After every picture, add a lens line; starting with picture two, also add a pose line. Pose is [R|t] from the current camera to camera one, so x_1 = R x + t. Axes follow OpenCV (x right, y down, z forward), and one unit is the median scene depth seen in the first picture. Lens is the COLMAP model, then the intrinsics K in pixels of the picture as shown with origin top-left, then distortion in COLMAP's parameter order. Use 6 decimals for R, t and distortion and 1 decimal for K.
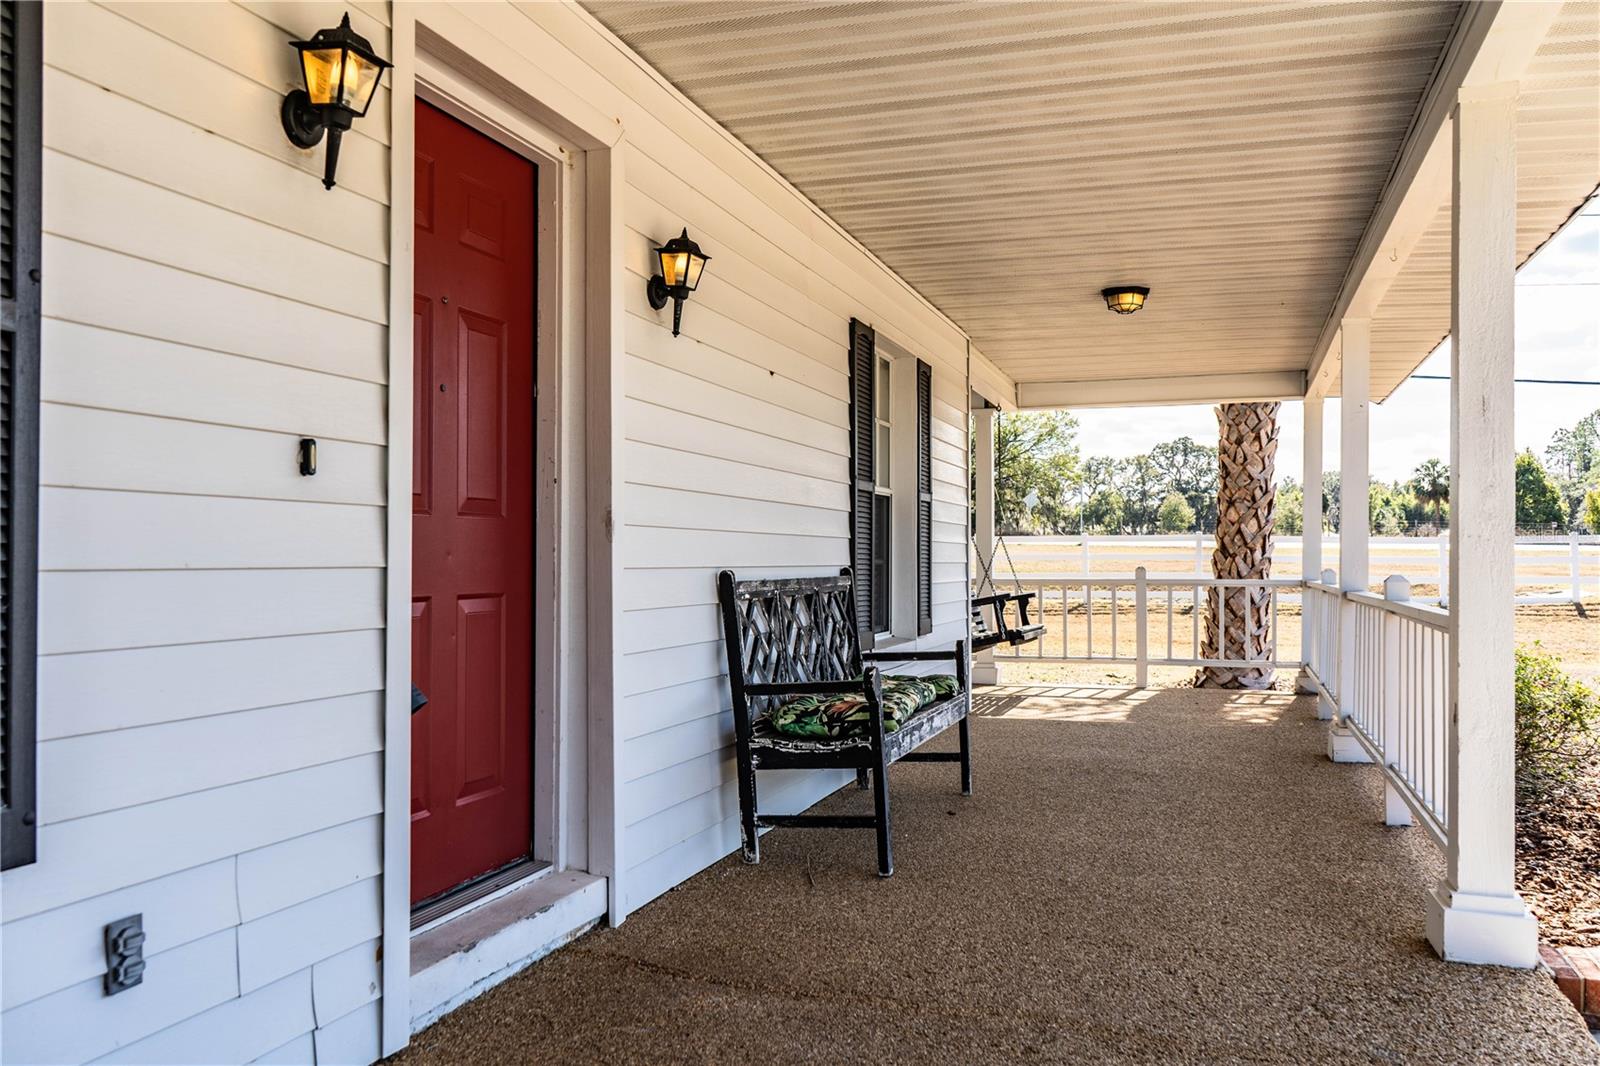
lens RADIAL K [[1380.2, 0, 785.4], [0, 1380.2, 546.4], [0, 0, 1]] dist [-0.072895, 0.036699]
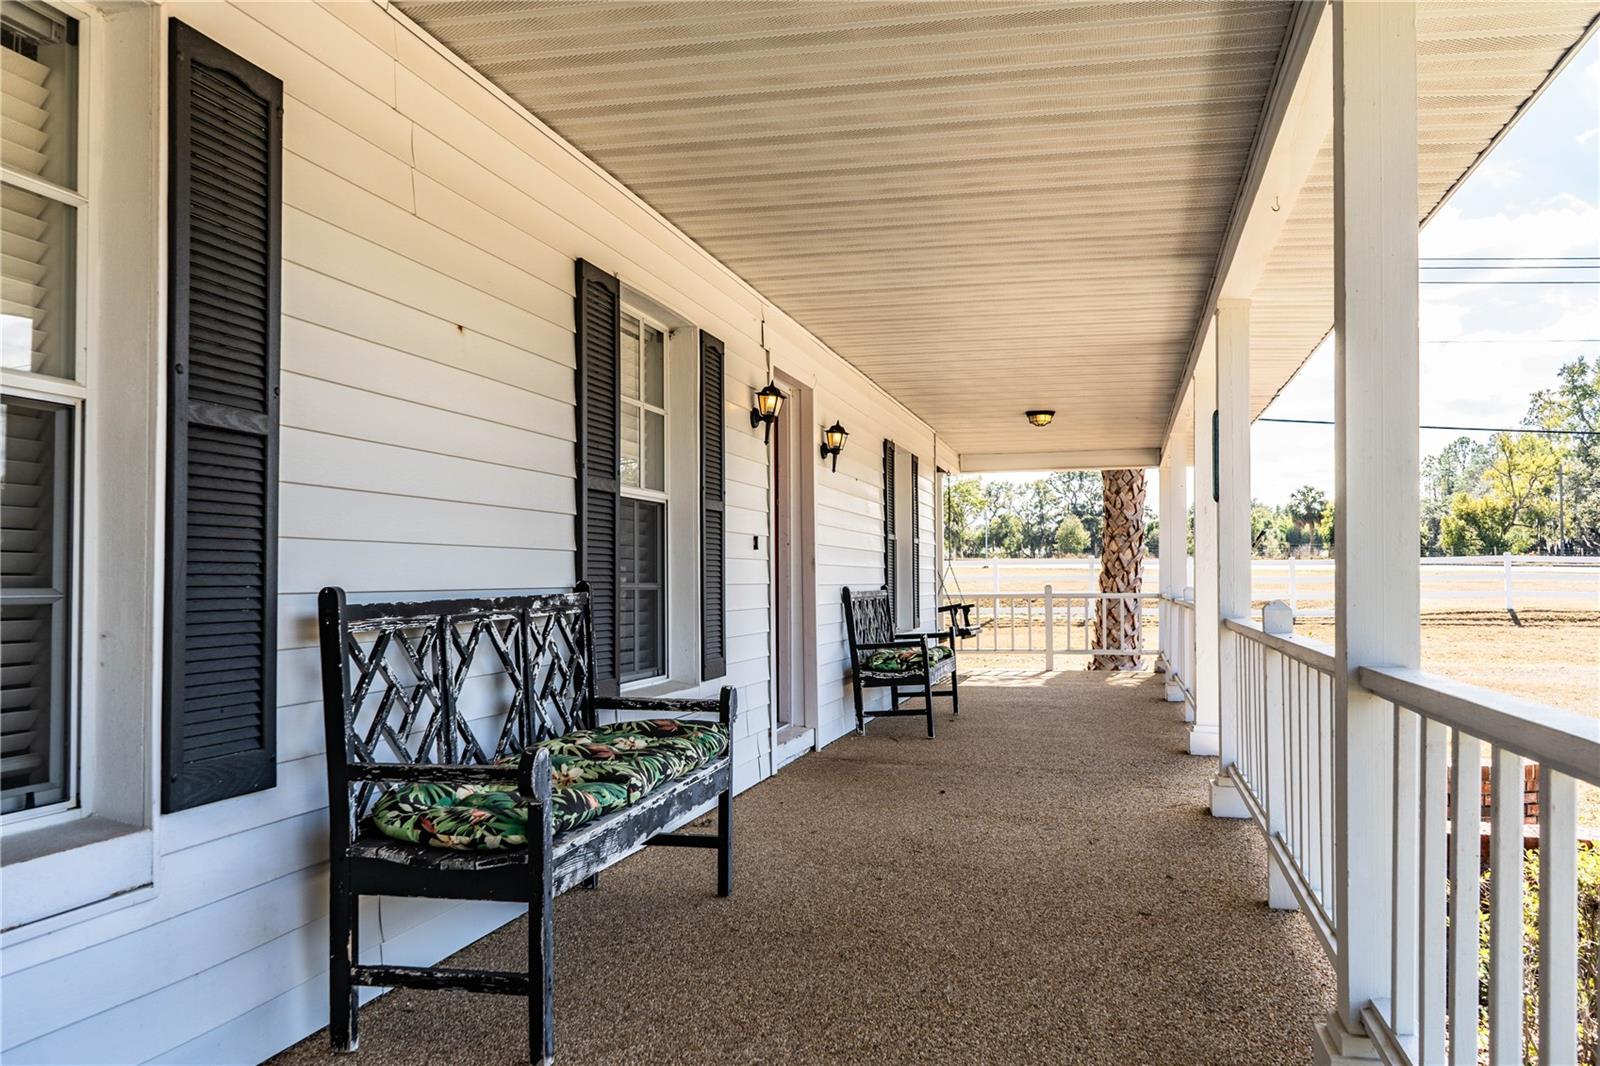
lens RADIAL K [[1380.2, 0, 809.7], [0, 1380.2, 529.1], [0, 0, 1]] dist [-0.072895, 0.036699]
pose [[0.996064, -0.001908, 0.088620, -0.108711], [0.004462, 0.999580, -0.028636, -0.003090], [-0.088528, 0.028919, 0.995654, -0.382671]]
